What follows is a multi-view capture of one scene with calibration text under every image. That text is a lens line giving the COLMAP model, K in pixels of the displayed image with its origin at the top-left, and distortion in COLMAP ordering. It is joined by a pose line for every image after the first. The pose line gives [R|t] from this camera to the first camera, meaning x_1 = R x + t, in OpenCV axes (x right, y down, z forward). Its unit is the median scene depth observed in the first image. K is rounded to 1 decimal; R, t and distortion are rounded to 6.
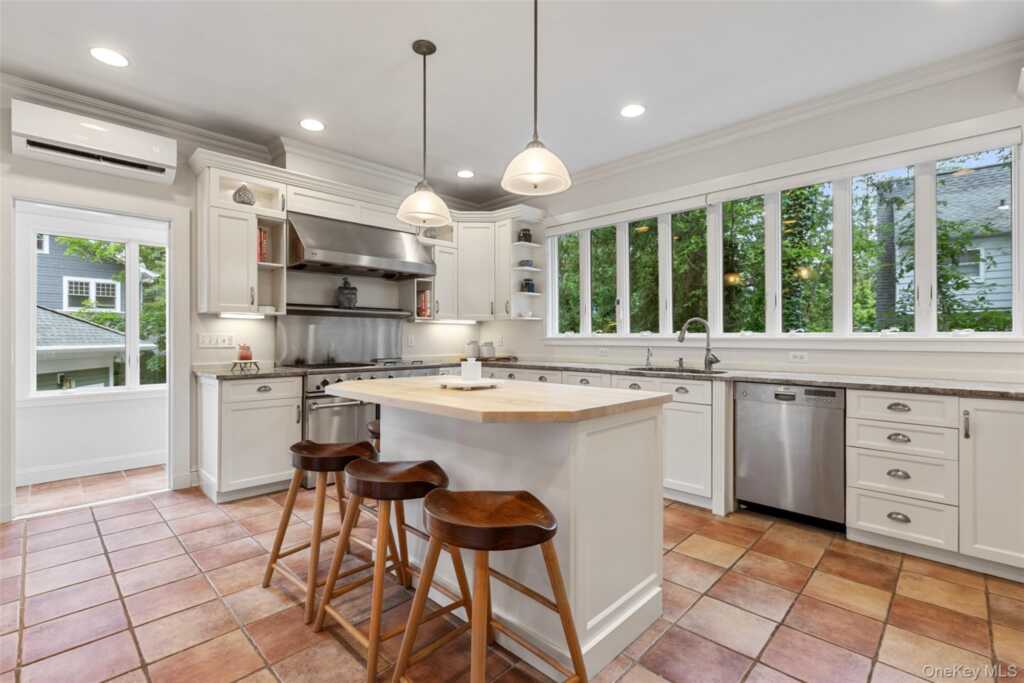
lens RADIAL K [[457.2, 0, 512.0], [0, 457.2, 341.5], [0, 0, 1]] dist [0.000951, 0.000187]
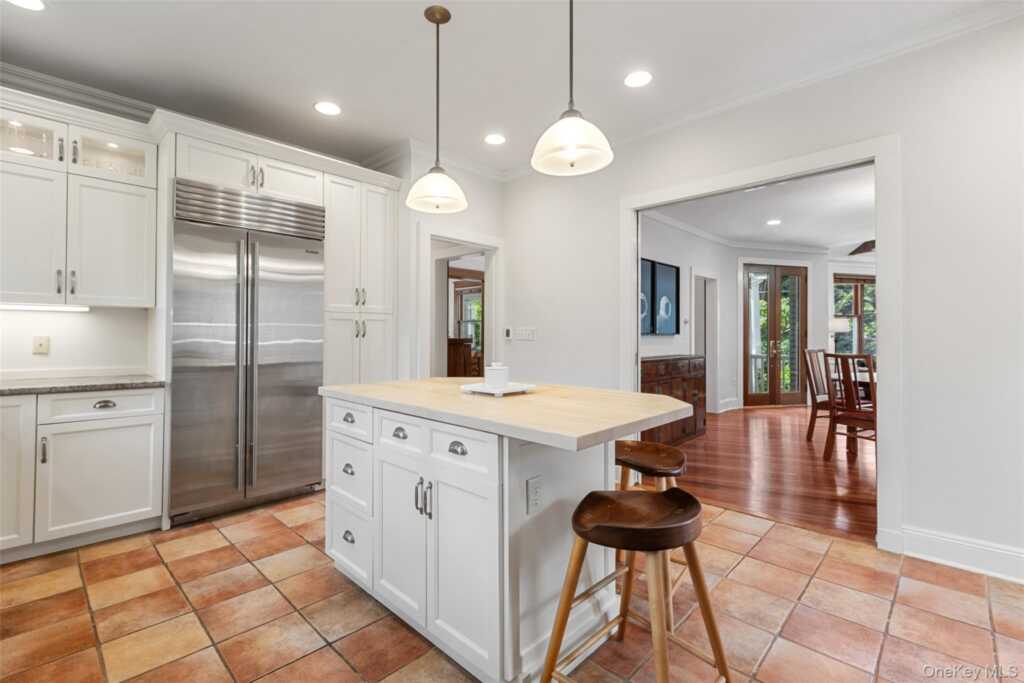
lens RADIAL K [[457.2, 0, 512.0], [0, 457.2, 341.5], [0, 0, 1]] dist [0.000951, 0.000187]
pose [[-0.999967, 0.001374, -0.007956, -0.111449], [0.001269, 0.999912, 0.013189, -0.014678], [0.007973, 0.013178, -0.999881, 1.817440]]
